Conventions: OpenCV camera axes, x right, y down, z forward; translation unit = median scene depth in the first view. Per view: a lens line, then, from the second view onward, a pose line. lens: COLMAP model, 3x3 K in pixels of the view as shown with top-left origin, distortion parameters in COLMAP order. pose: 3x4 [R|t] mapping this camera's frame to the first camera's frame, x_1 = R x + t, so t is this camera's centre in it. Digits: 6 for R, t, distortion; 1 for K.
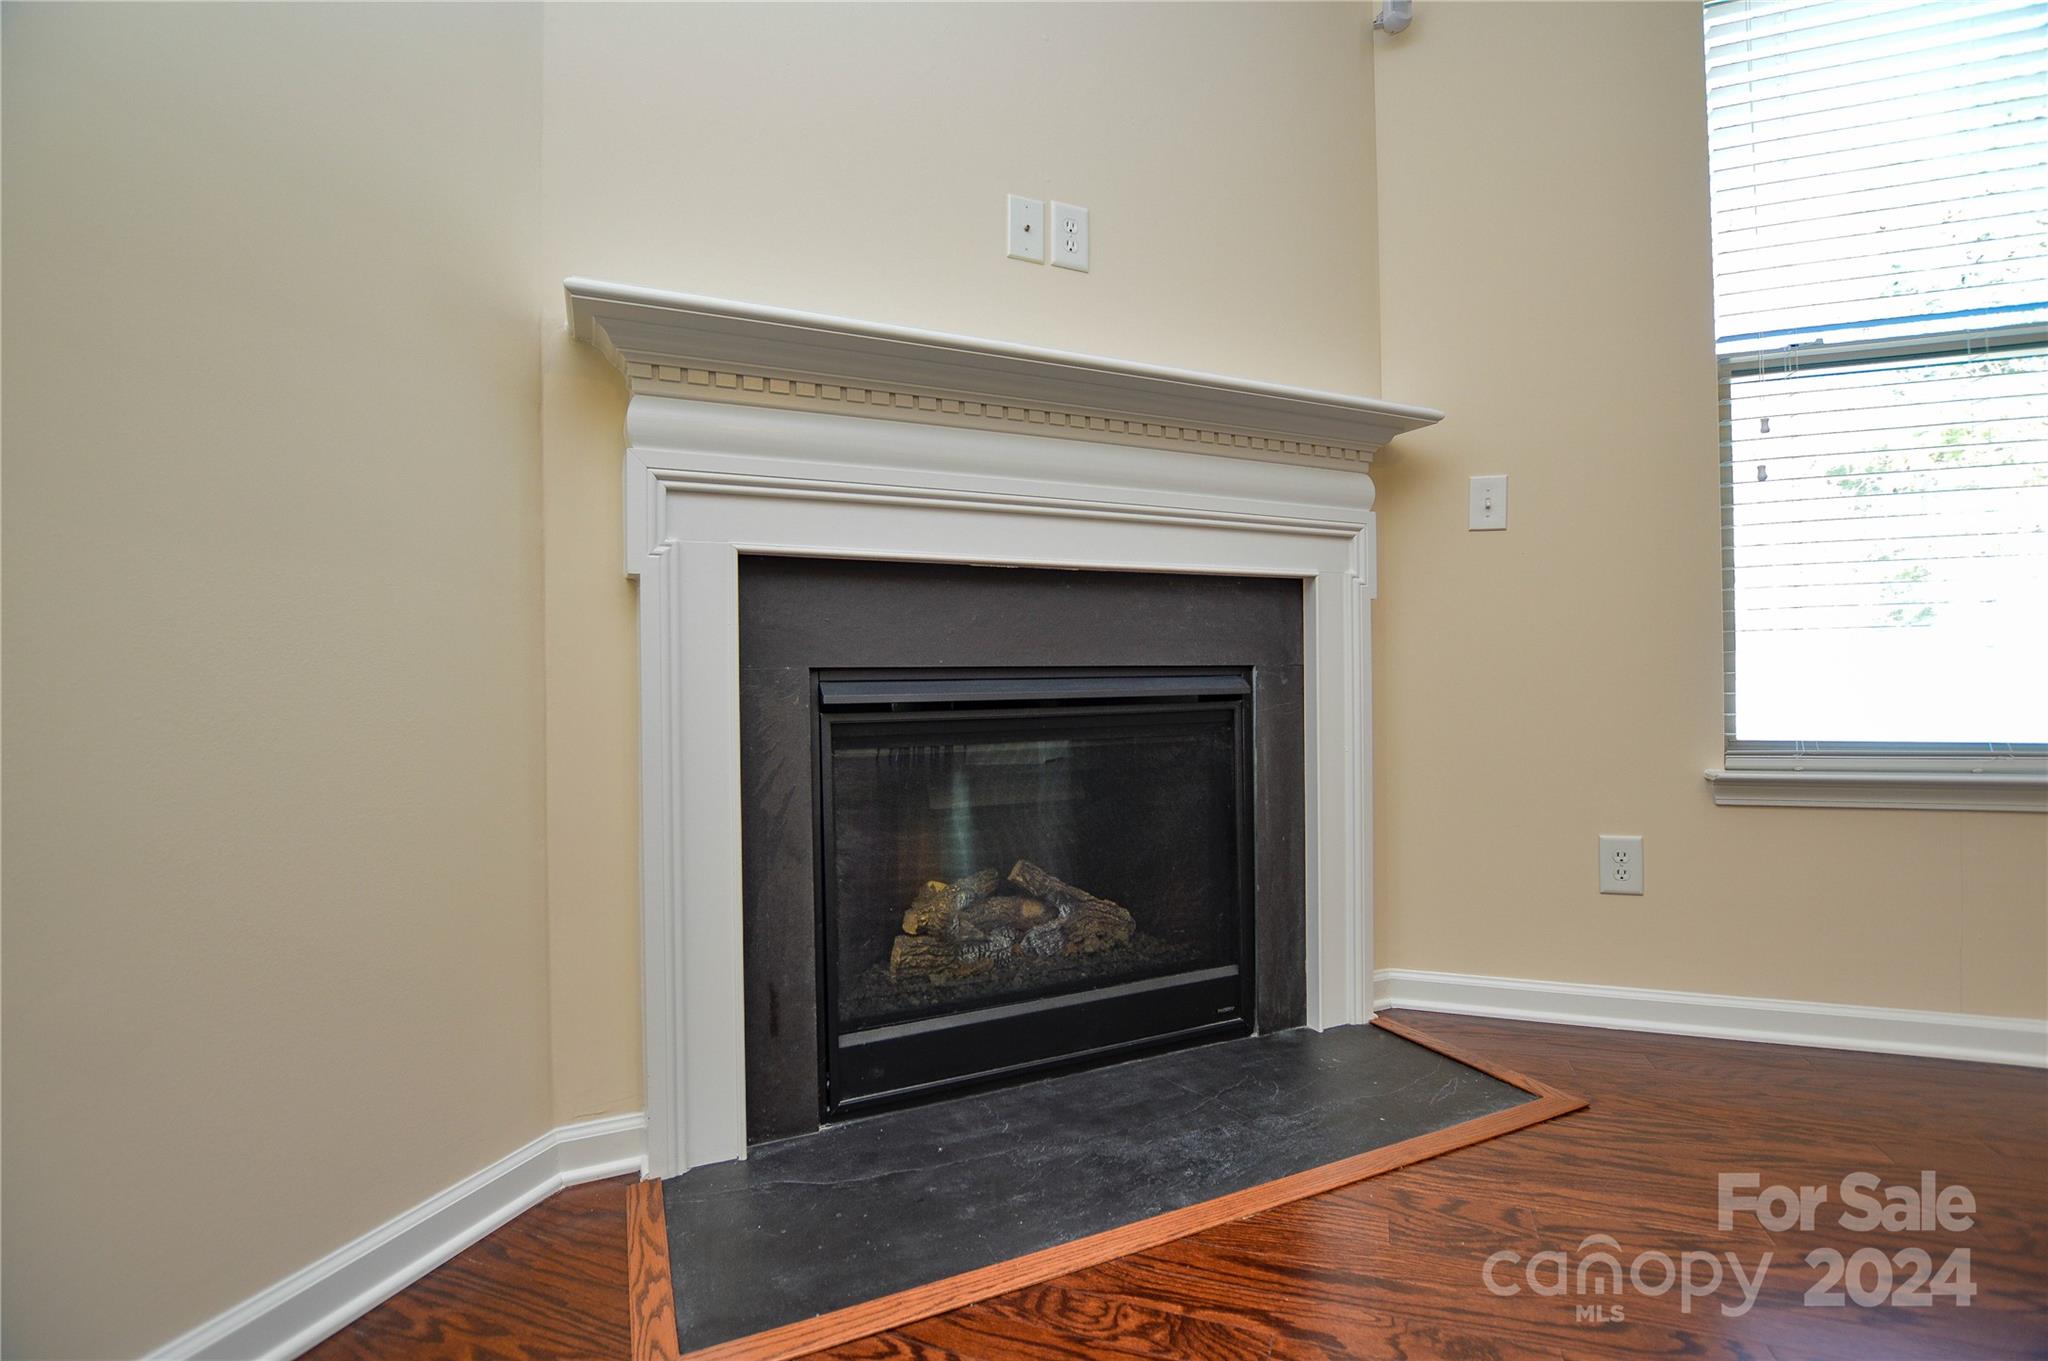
lens RADIAL K [[920.0, 0, 1014.2], [0, 920.0, 675.8], [0, 0, 1]] dist [-0.038285, 0.010079]
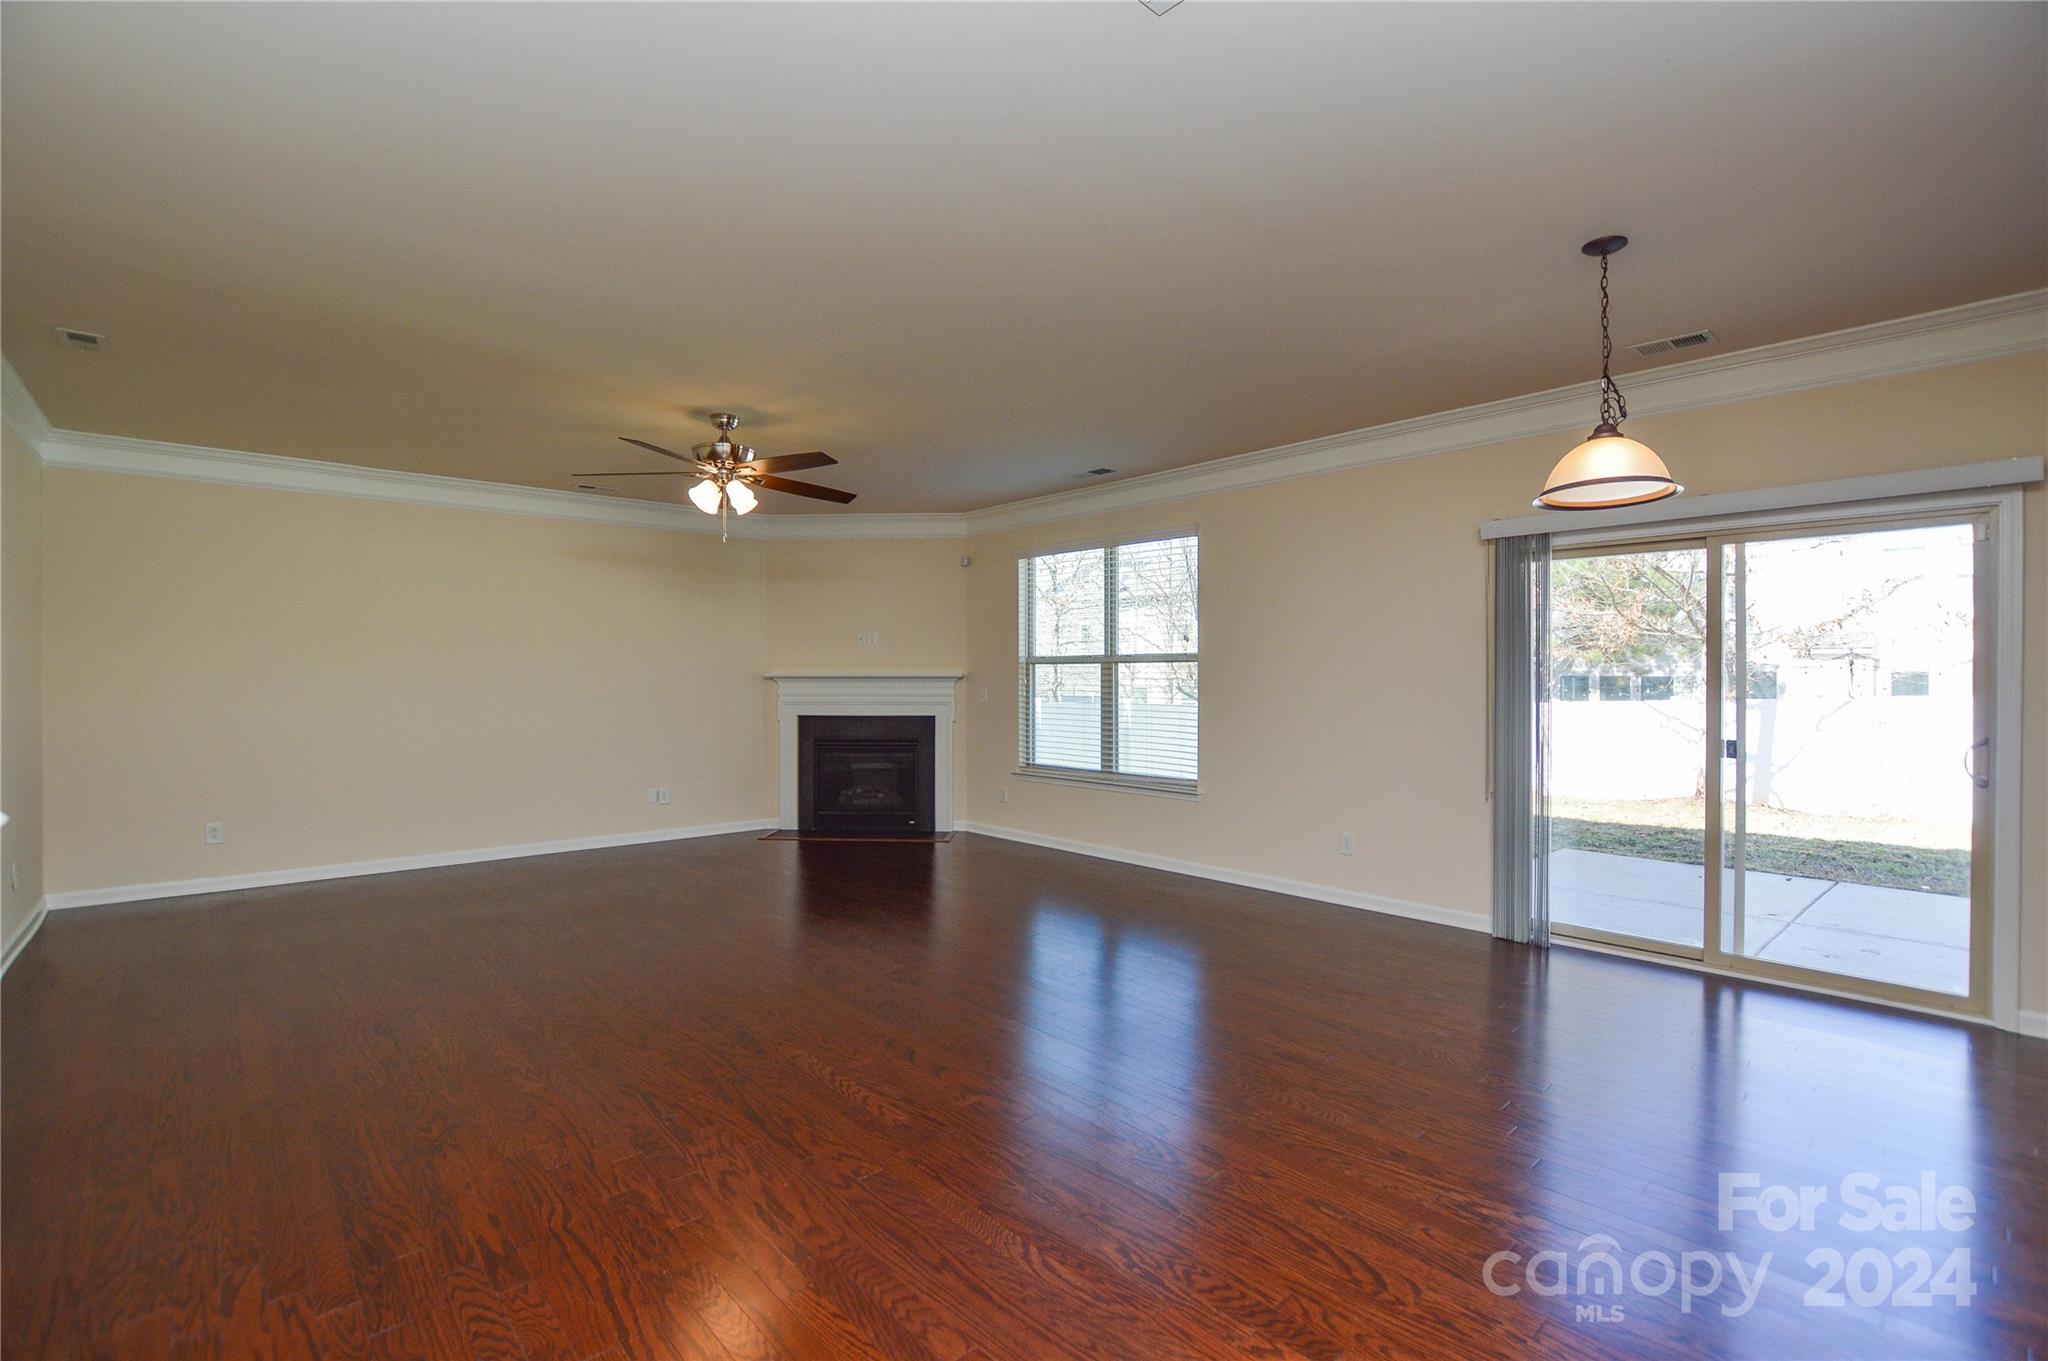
lens RADIAL K [[934.0, 0, 1009.1], [0, 934.0, 676.6], [0, 0, 1]] dist [-0.037877, -0.000273]
pose [[0.889718, 0.017466, -0.456177, 2.582482], [-0.016046, 0.999847, 0.006987, -0.327382], [0.456229, 0.001103, 0.889862, -2.573315]]
